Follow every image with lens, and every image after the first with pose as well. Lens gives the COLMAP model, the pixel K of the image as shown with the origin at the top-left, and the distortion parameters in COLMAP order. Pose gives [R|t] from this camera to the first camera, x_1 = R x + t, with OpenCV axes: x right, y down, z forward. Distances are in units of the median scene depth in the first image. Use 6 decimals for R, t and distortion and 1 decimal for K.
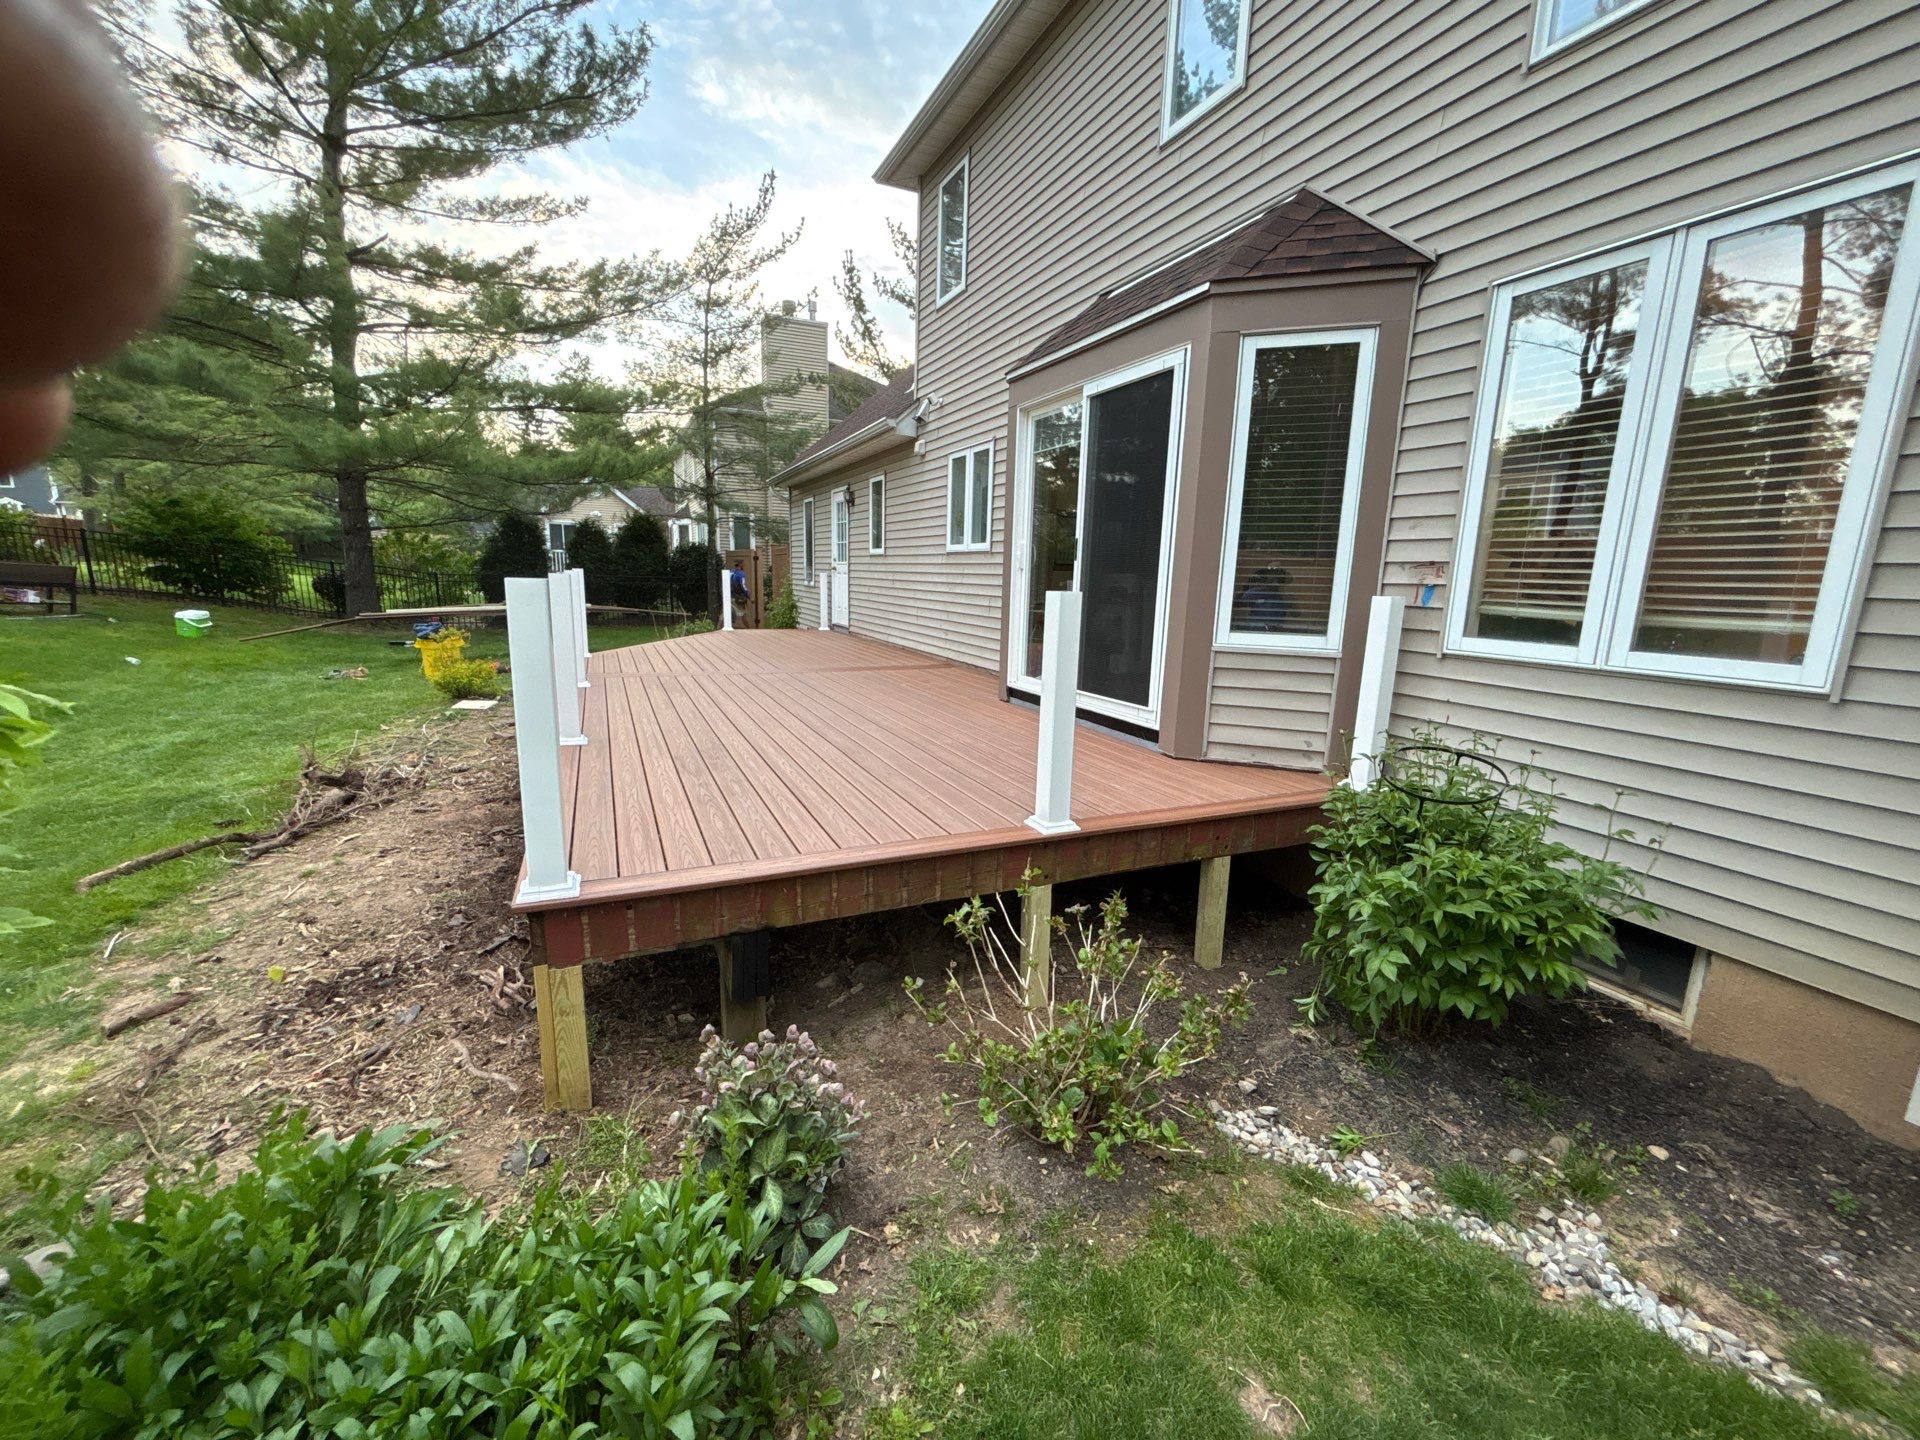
lens RADIAL K [[779.0, 0, 952.3], [0, 779.0, 725.5], [0, 0, 1]] dist [-0.002013, 0.001358]
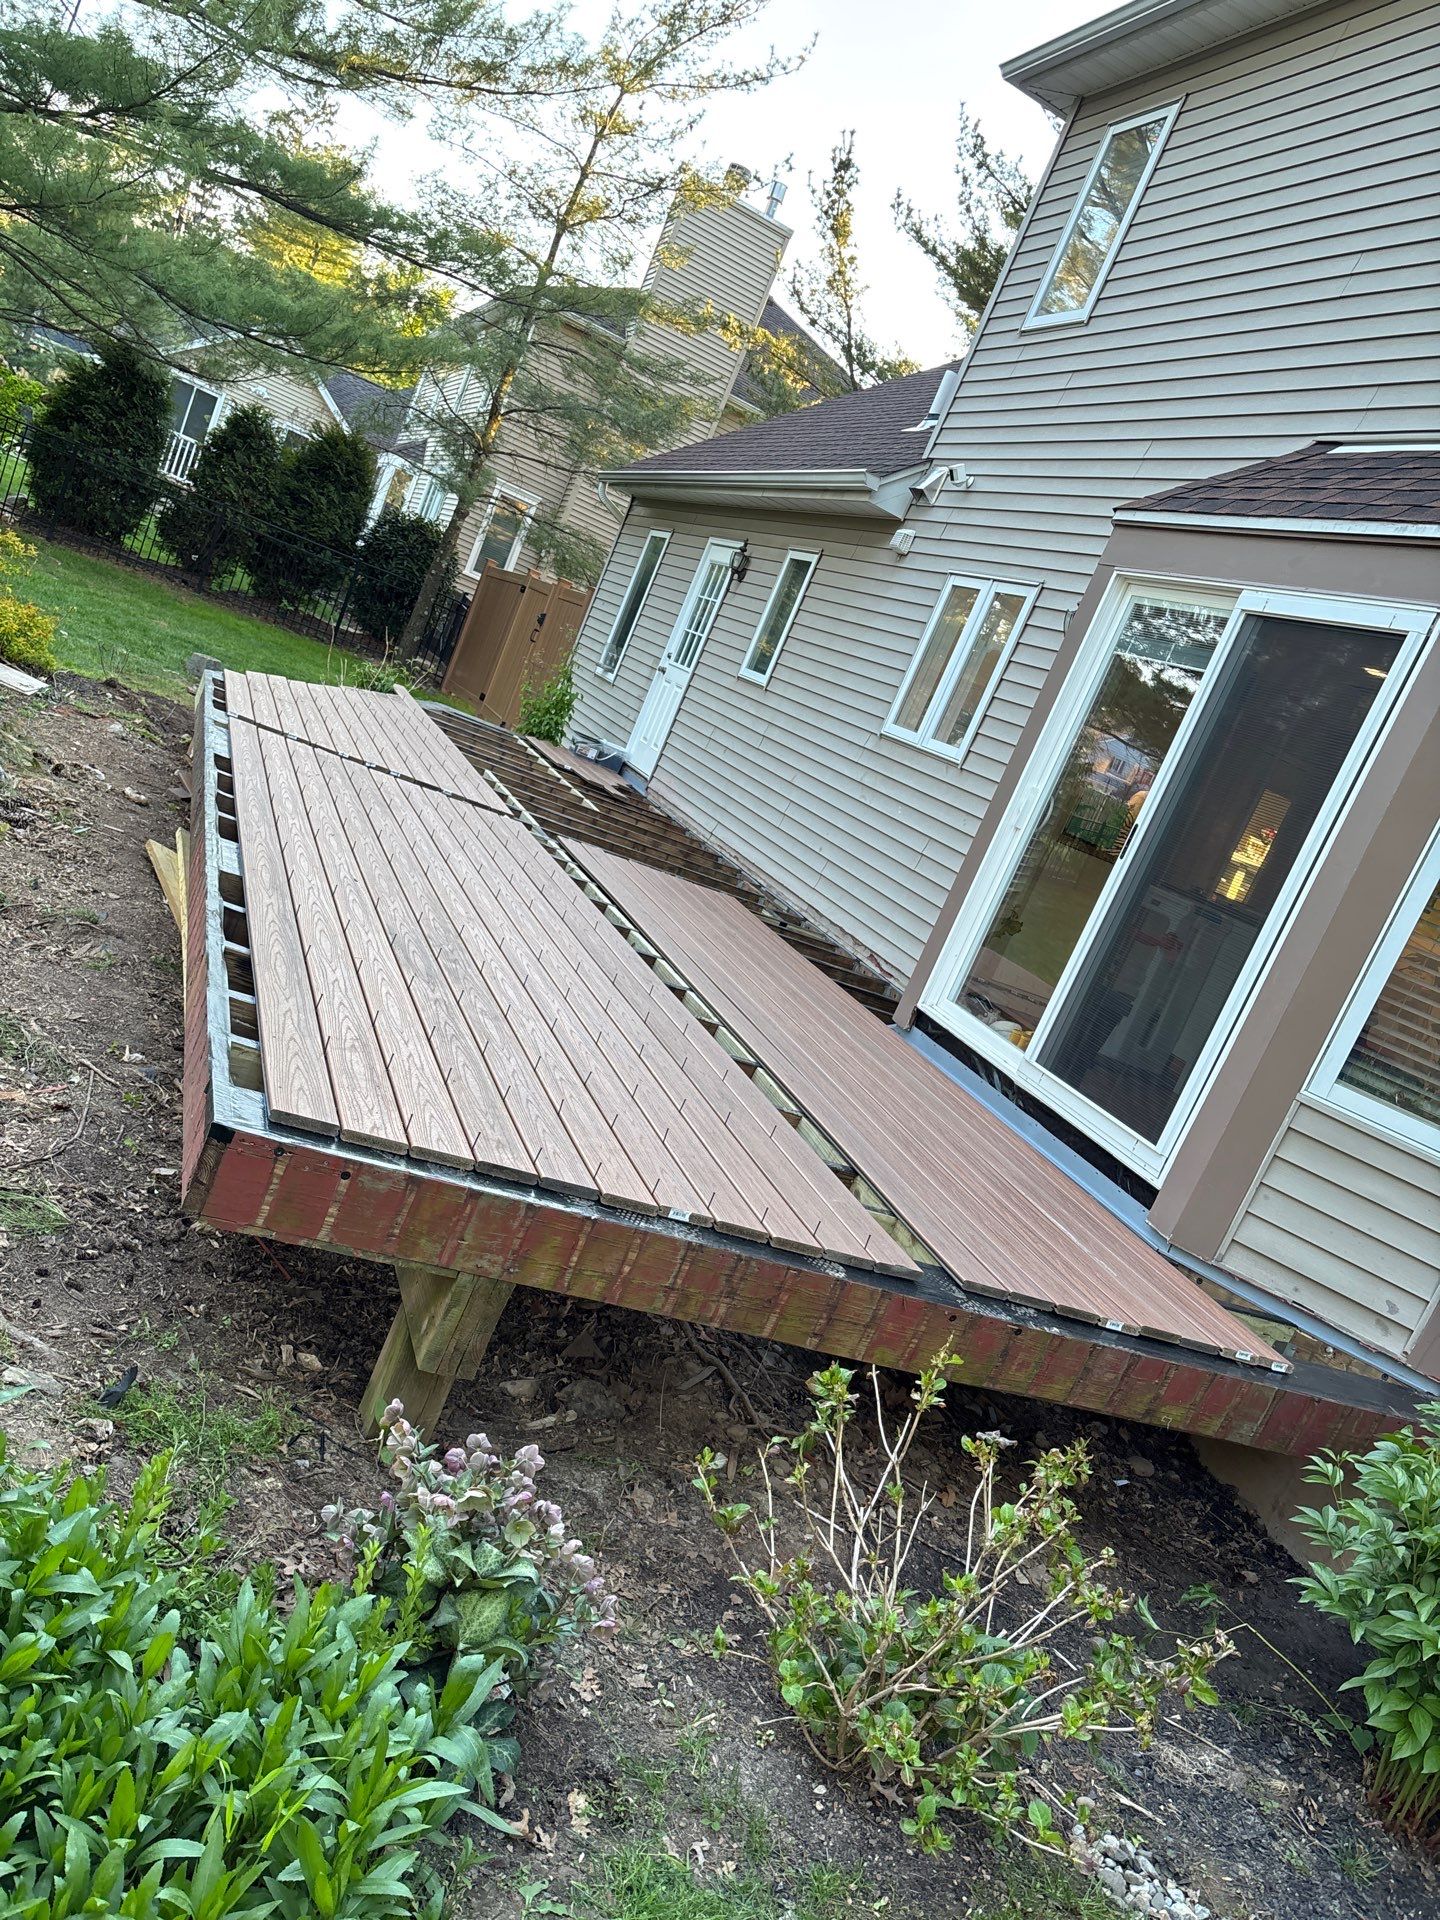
lens RADIAL K [[1468.0, 0, 705.9], [0, 1468.0, 962.5], [0, 0, 1]] dist [0.003211, 0.002616]
pose [[0.931039, 0.364798, -0.009395, -0.061112], [-0.364900, 0.930944, -0.013802, -0.007594], [0.003711, 0.016278, 0.999861, -0.065979]]
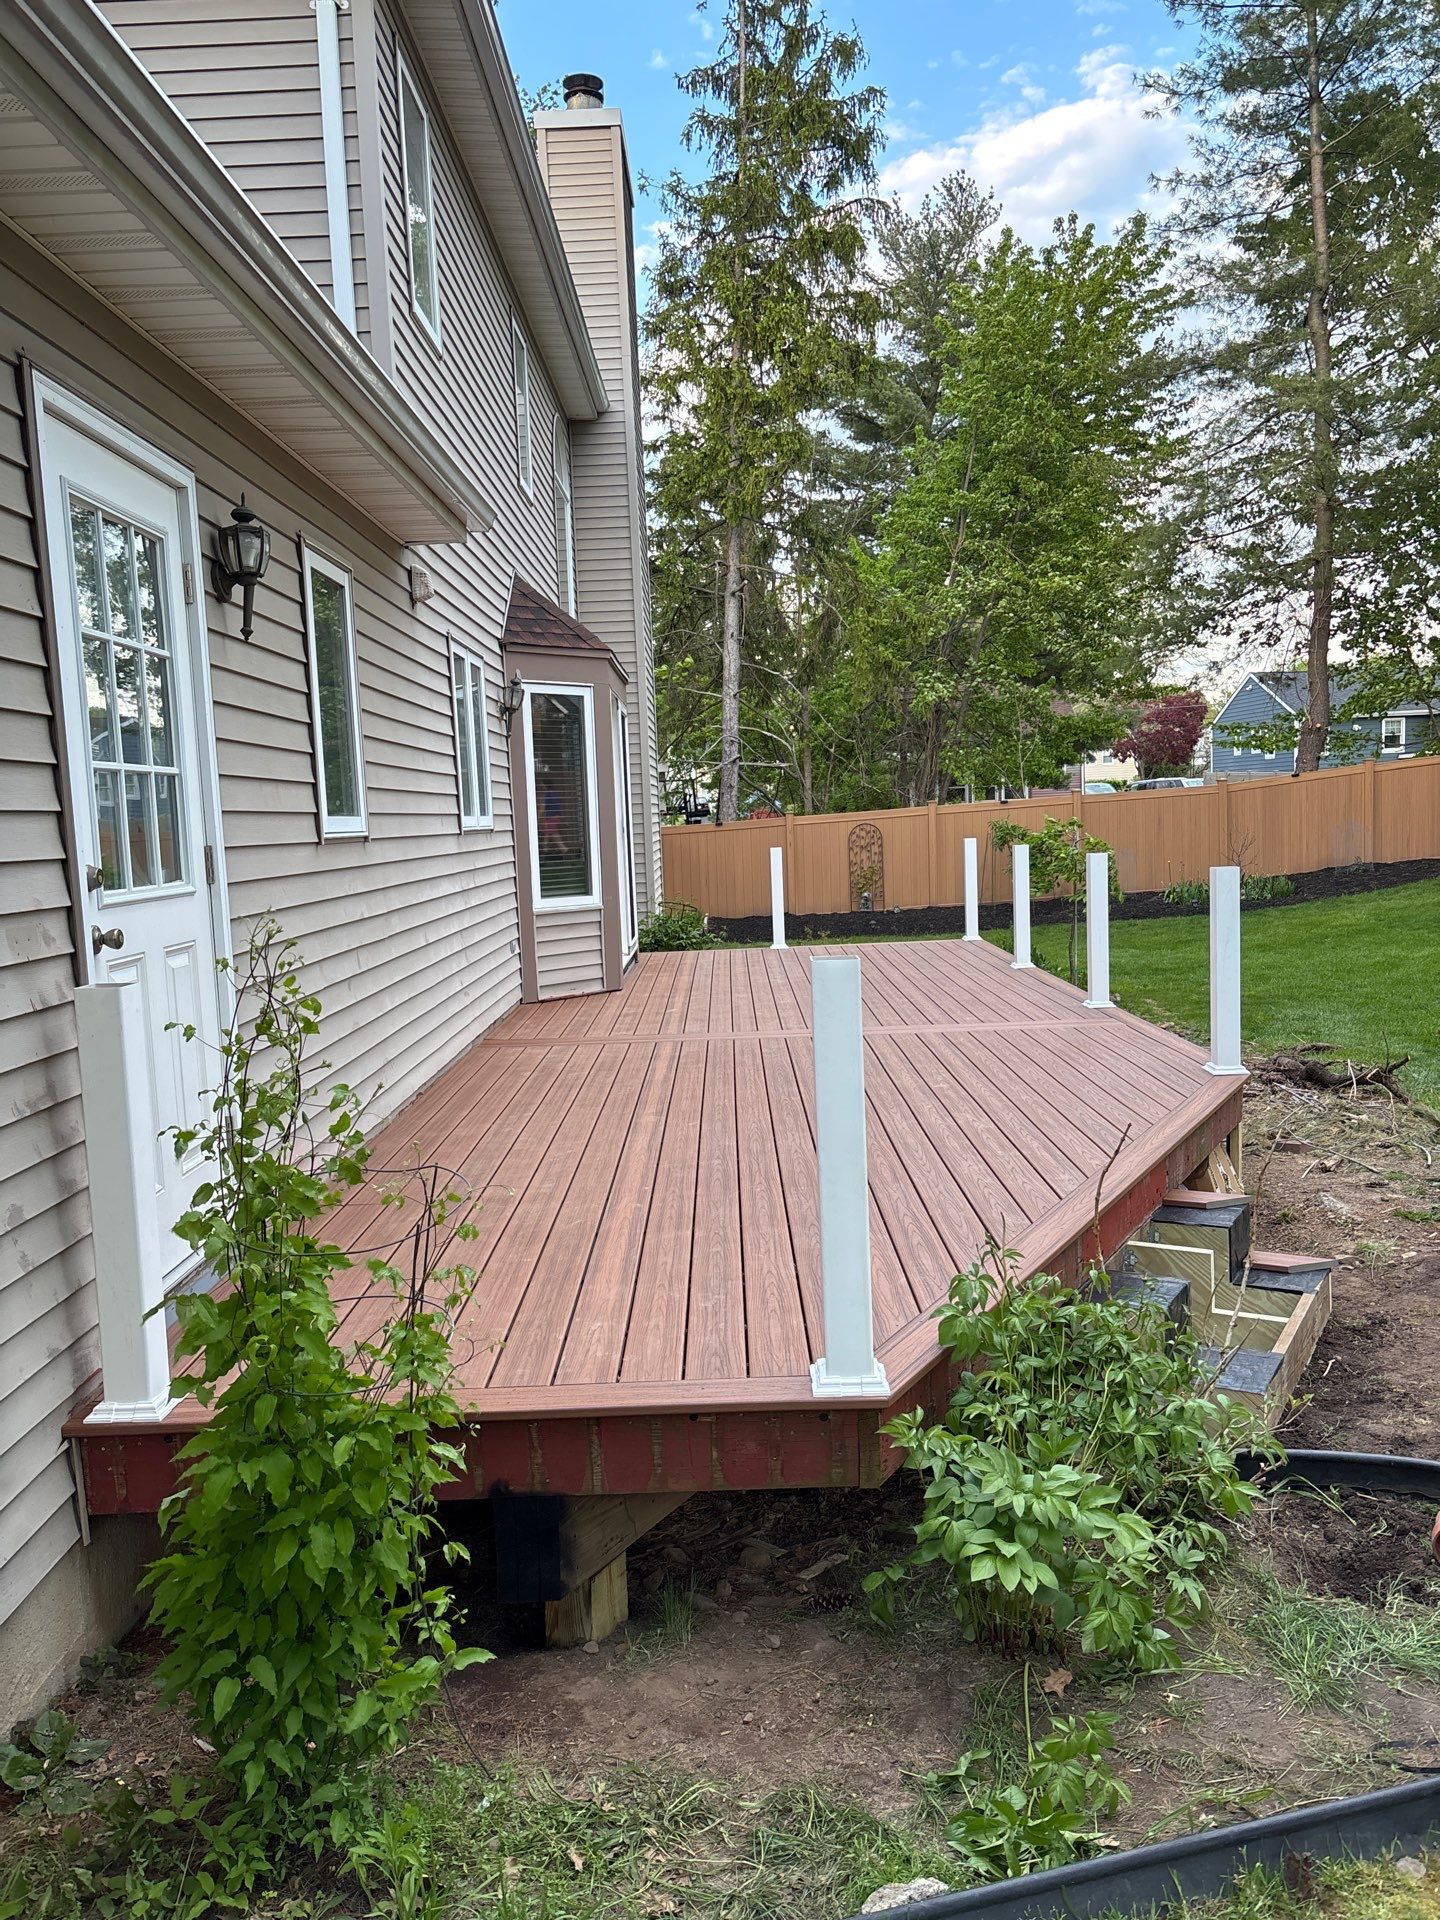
lens RADIAL K [[1468.0, 0, 721.3], [0, 1468.0, 973.1], [0, 0, 1]] dist [0.003211, 0.002616]
pose [[-0.911080, -0.043053, 0.409976, -0.606437], [0.085180, 0.953407, 0.289412, -0.436416], [-0.403334, 0.298599, -0.864962, 1.963508]]
